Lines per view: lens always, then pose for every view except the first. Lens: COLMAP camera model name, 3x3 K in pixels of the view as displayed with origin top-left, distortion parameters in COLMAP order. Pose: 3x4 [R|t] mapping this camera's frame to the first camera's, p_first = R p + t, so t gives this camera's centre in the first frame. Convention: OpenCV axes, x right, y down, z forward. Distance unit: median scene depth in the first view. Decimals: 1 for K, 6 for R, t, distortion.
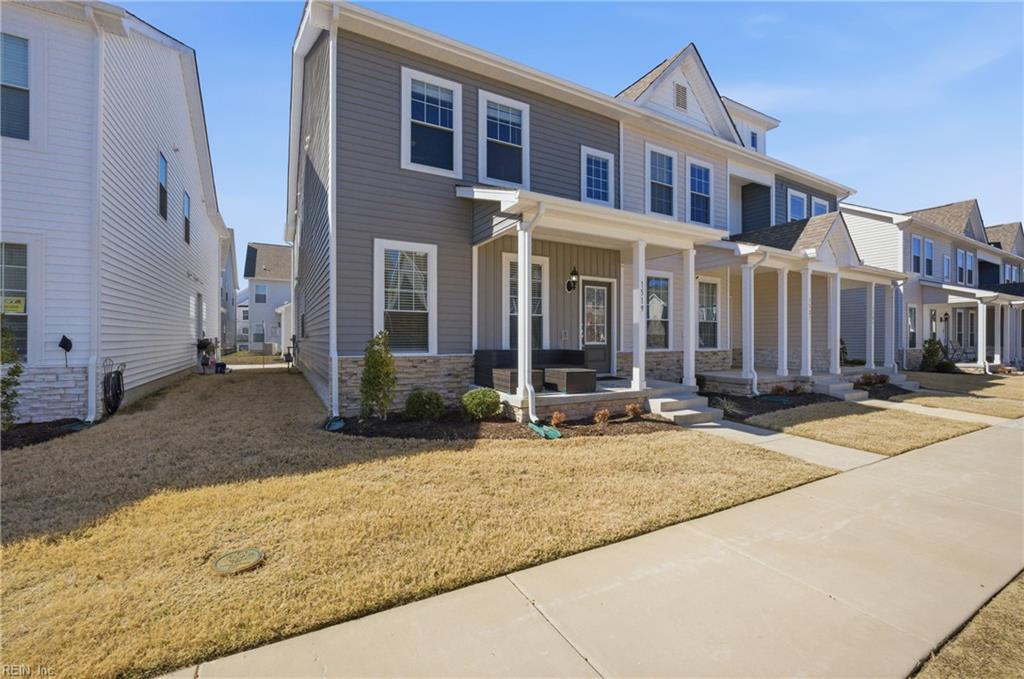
lens RADIAL K [[417.9, 0, 506.7], [0, 417.9, 337.7], [0, 0, 1]] dist [-0.023674, 0.004281]
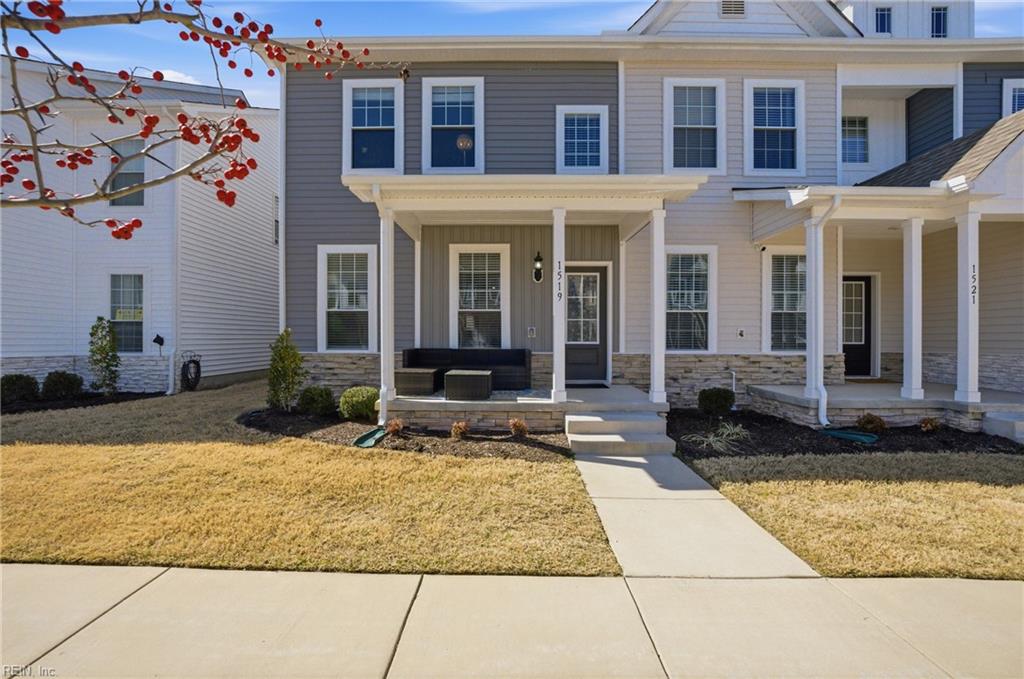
lens RADIAL K [[417.9, 0, 507.1], [0, 417.9, 338.5], [0, 0, 1]] dist [-0.023674, 0.004281]
pose [[0.872855, -0.000375, -0.487979, 0.504315], [-0.000688, 0.999998, -0.001999, 0.007495], [0.487979, 0.002081, 0.872853, 0.226165]]
